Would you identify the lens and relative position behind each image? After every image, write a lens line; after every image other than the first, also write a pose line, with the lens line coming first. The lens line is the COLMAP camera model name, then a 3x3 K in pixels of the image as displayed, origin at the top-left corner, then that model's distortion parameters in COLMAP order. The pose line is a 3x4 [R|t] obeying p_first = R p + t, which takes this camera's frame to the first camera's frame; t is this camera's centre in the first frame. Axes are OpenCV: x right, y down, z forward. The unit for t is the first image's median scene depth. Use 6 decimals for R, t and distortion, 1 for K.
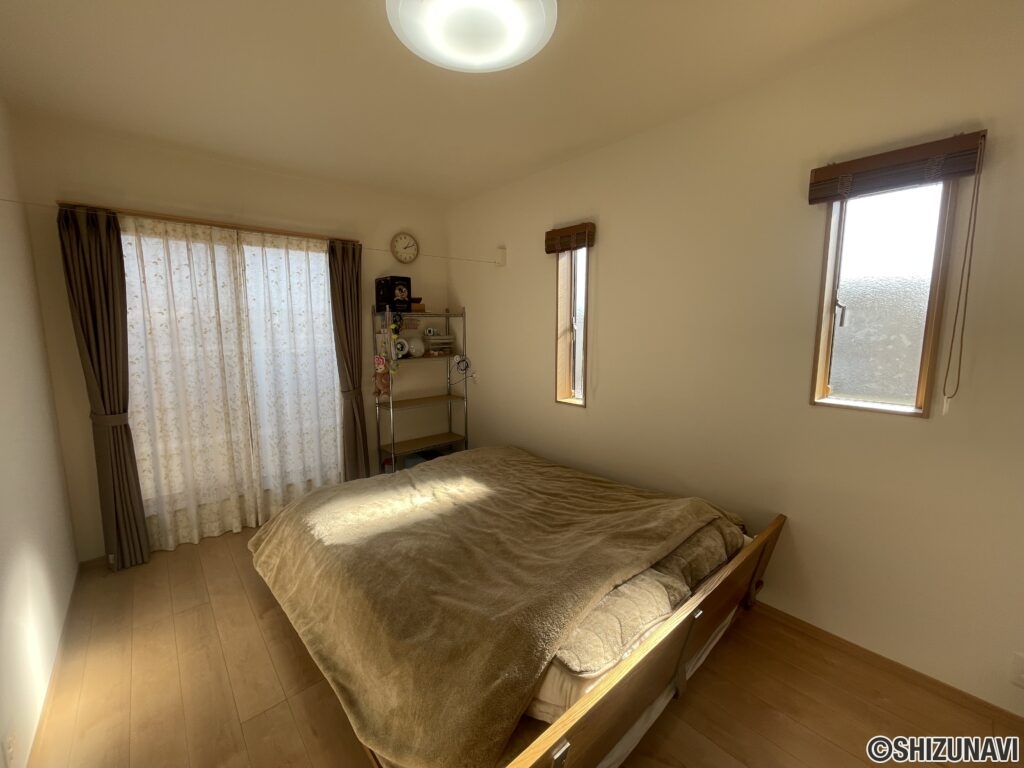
lens RADIAL K [[413.8, 0, 509.7], [0, 413.8, 380.3], [0, 0, 1]] dist [0.001192, -0.000057]
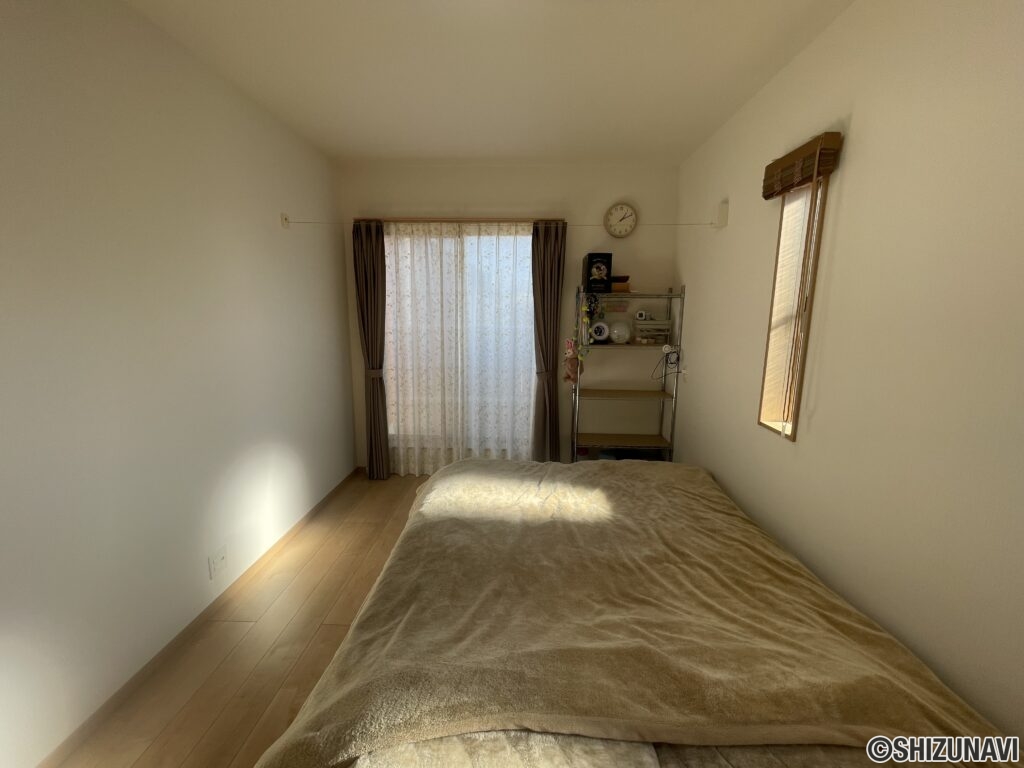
lens RADIAL K [[414.3, 0, 511.9], [0, 414.3, 379.8], [0, 0, 1]] dist [0.000619, -0.000503]
pose [[0.729719, 0.126326, -0.671976, 0.272316], [-0.101258, 0.991914, 0.076512, -0.030481], [0.676208, 0.012211, 0.736610, 0.240099]]
